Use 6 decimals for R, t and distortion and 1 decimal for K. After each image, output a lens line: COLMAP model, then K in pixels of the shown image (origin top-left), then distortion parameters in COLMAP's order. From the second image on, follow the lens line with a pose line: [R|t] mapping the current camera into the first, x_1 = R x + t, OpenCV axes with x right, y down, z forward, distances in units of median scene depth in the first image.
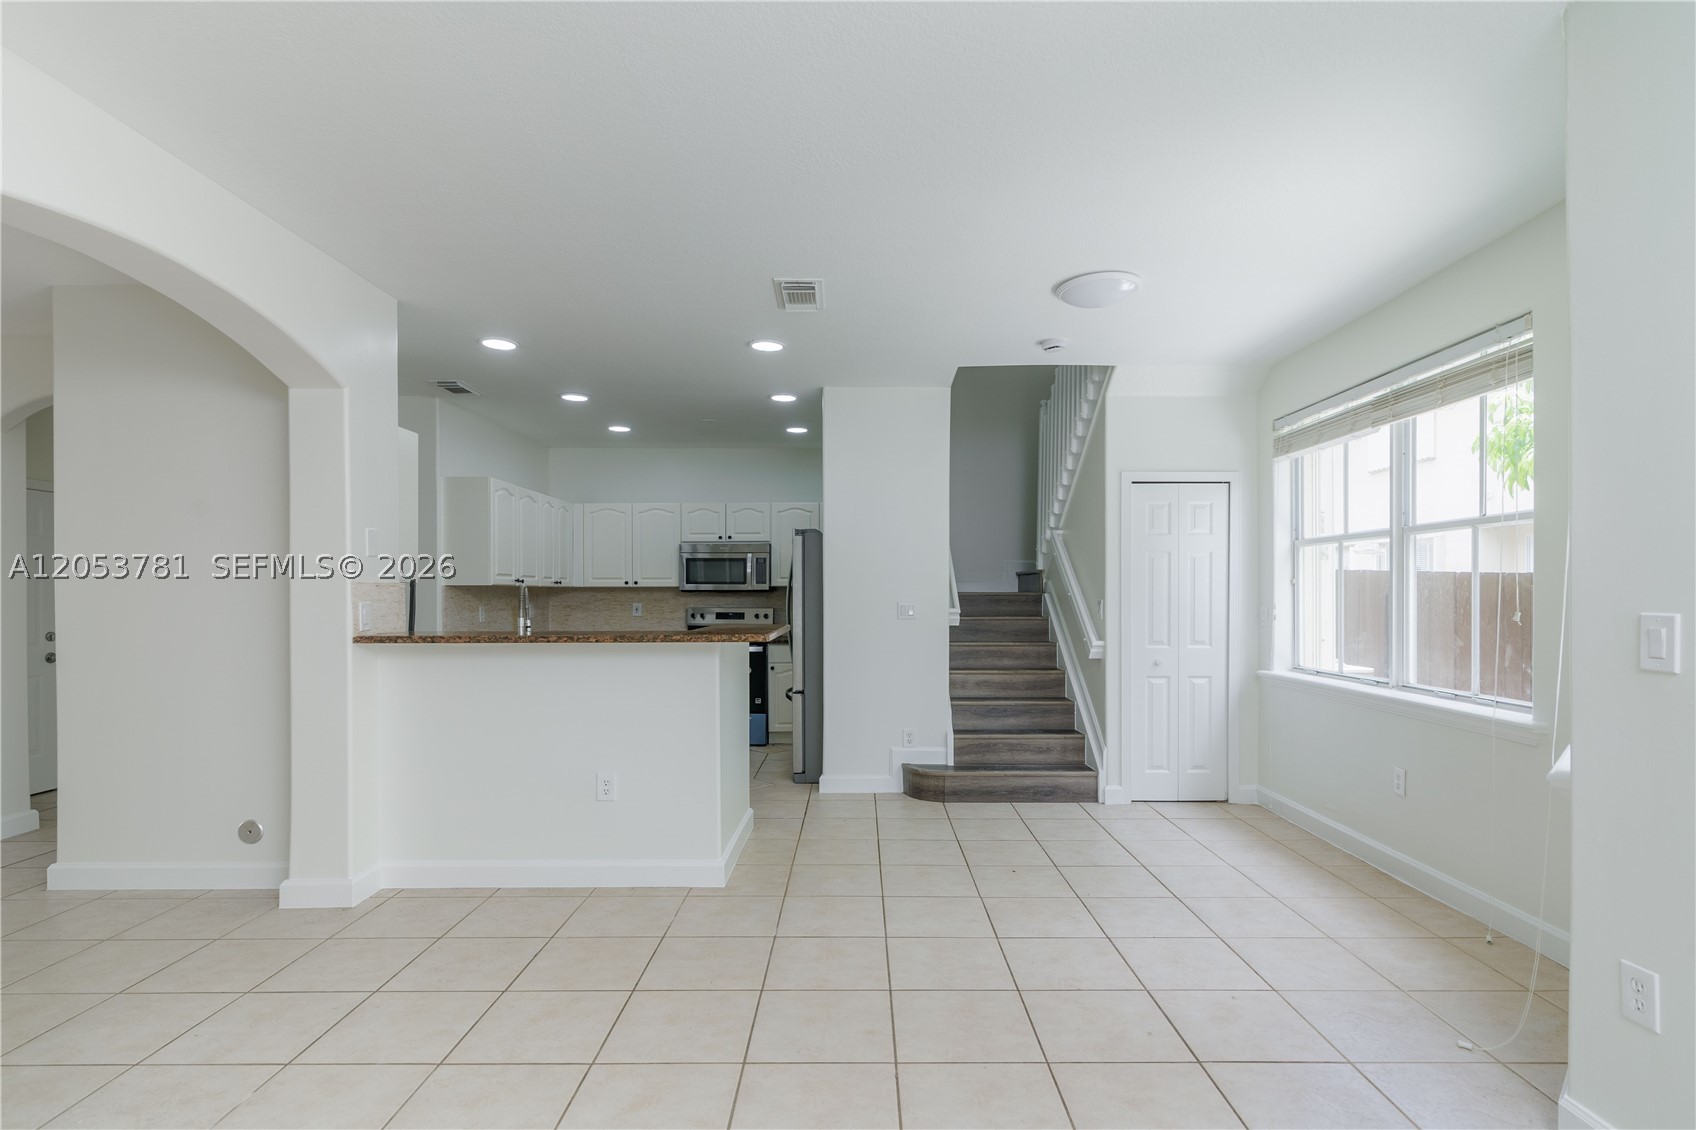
lens RADIAL K [[808.2, 0, 867.6], [0, 808.2, 594.7], [0, 0, 1]] dist [0.001615, -0.001881]
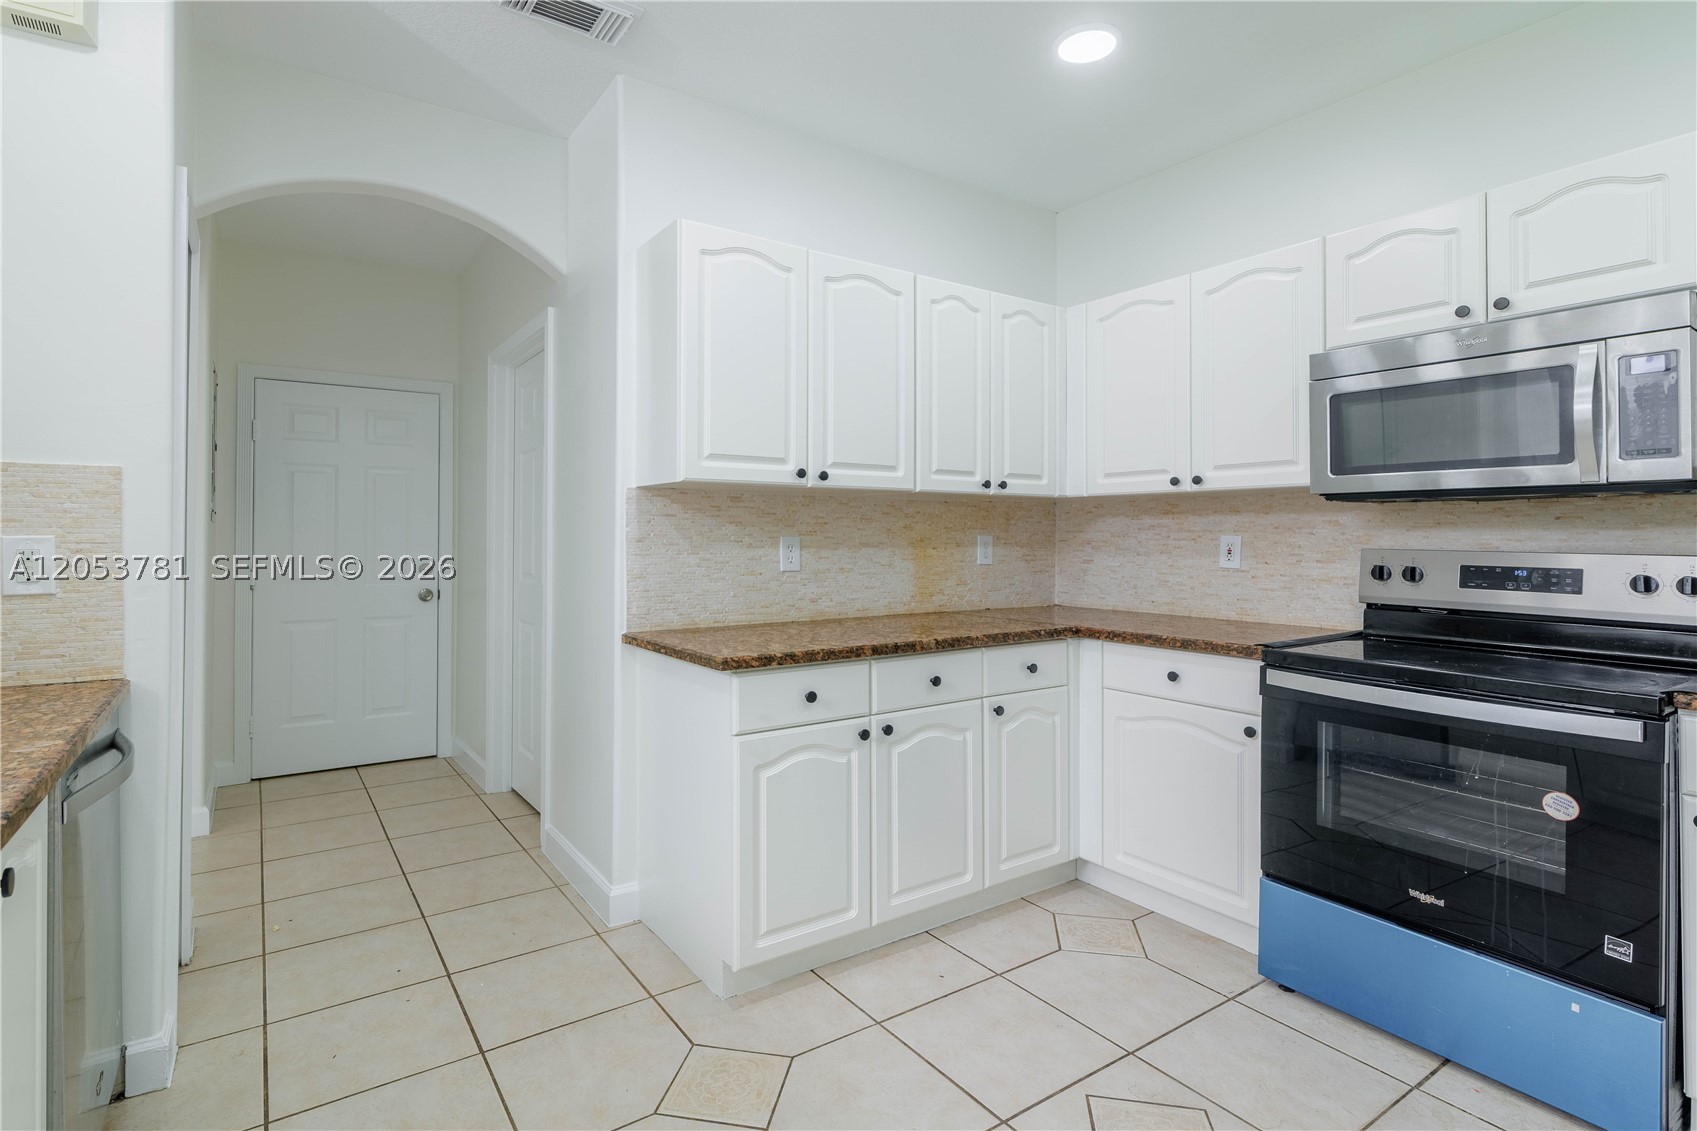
lens RADIAL K [[808.7, 0, 858.3], [0, 808.7, 530.2], [0, 0, 1]] dist [0.001615, -0.001881]
pose [[0.552742, -0.004810, -0.833338, -0.083974], [-0.003419, 0.999962, -0.008039, 0.016816], [0.833345, 0.007293, 0.552705, 0.928981]]
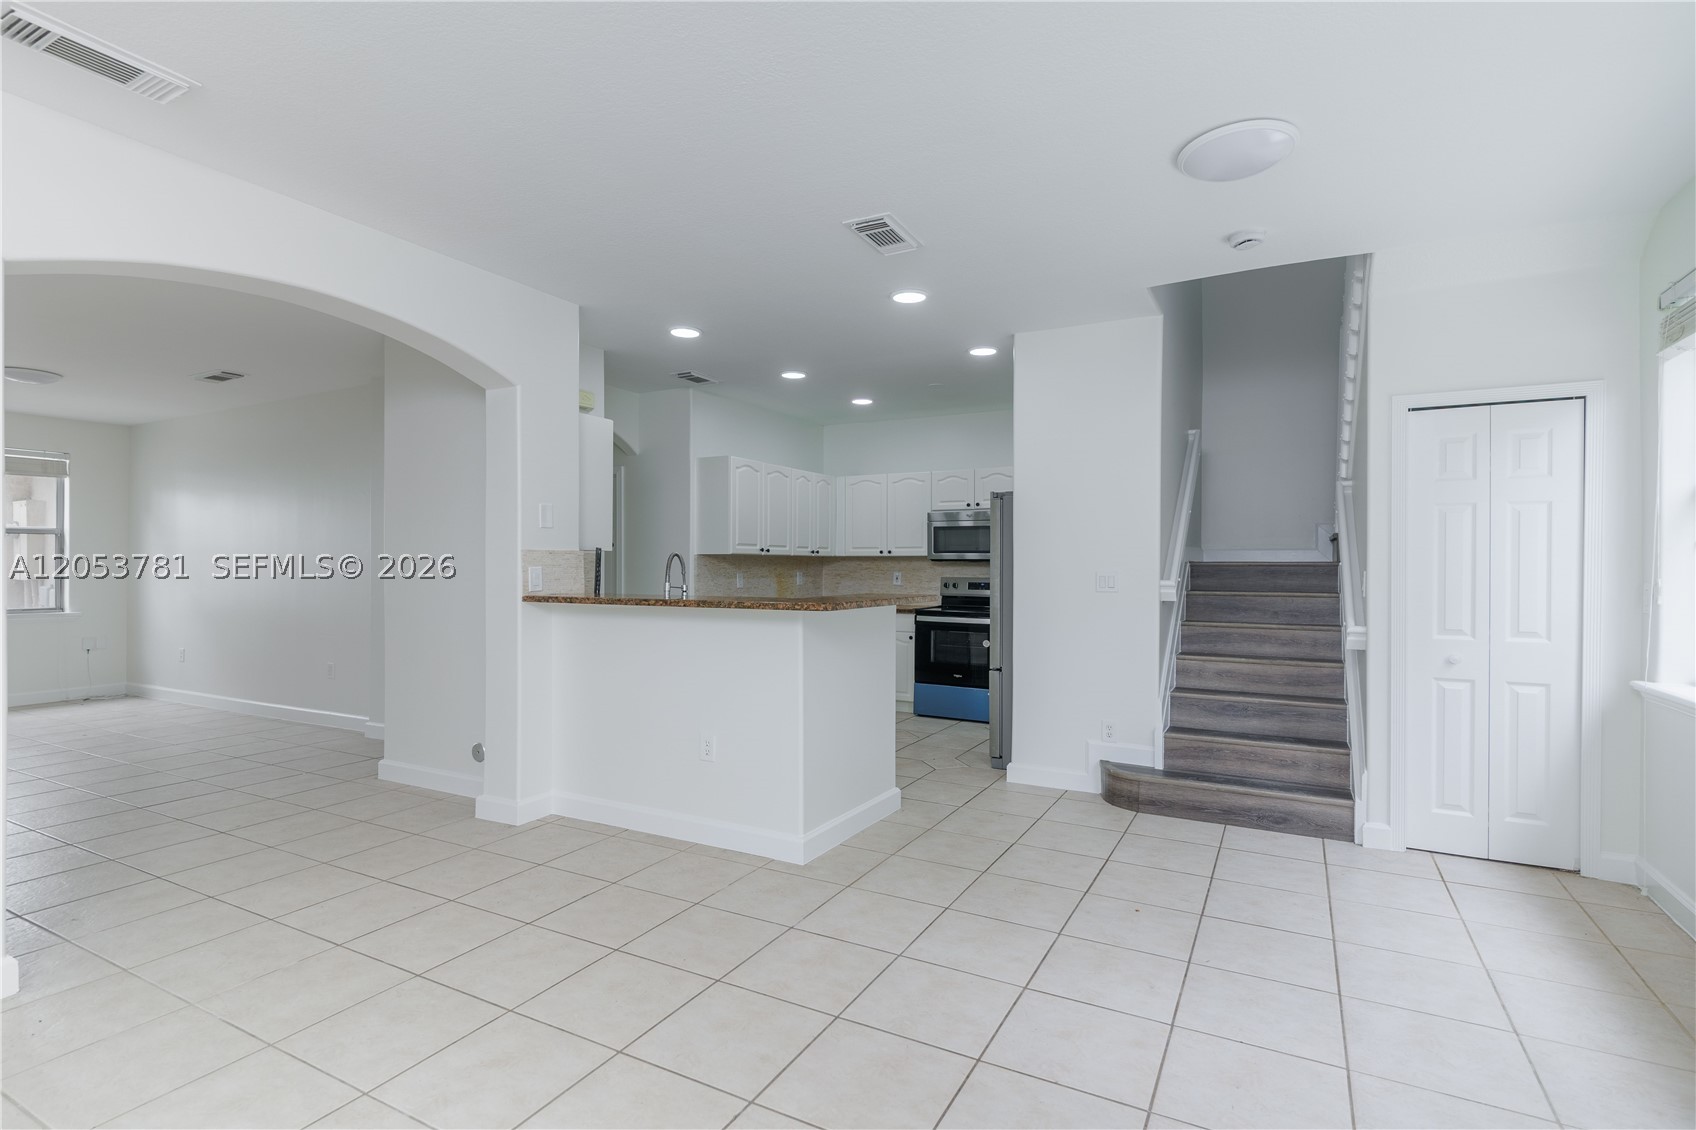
lens RADIAL K [[808.2, 0, 871.9], [0, 808.2, 566.7], [0, 0, 1]] dist [0.001615, -0.001881]
pose [[0.882318, 0.004368, -0.470634, 0.241604], [-0.004340, 0.999990, 0.001144, 0.003483], [0.470634, 0.001033, 0.882328, 0.132069]]
